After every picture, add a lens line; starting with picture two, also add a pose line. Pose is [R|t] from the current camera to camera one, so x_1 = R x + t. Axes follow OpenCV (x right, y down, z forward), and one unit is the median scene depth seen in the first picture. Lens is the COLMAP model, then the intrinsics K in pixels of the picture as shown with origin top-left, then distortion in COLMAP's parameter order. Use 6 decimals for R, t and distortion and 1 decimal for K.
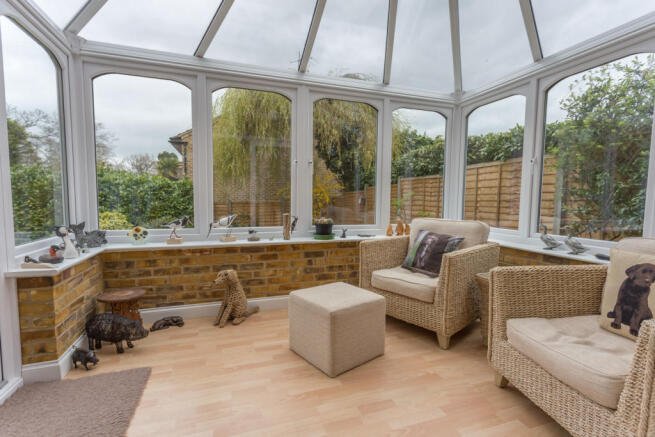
lens RADIAL K [[312.9, 0, 326.9], [0, 312.9, 220.2], [0, 0, 1]] dist [-0.001117, -0.000031]
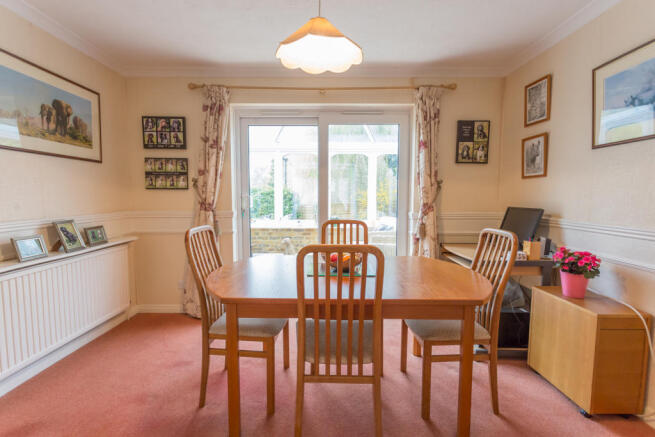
lens RADIAL K [[312.9, 0, 327.1], [0, 312.9, 218.6], [0, 0, 1]] dist [-0.001117, -0.000031]
pose [[0.950803, 0.015717, -0.309398, 0.642871], [-0.016137, 0.999869, 0.001200, 0.009821], [0.309376, 0.003852, 0.950932, -1.033255]]
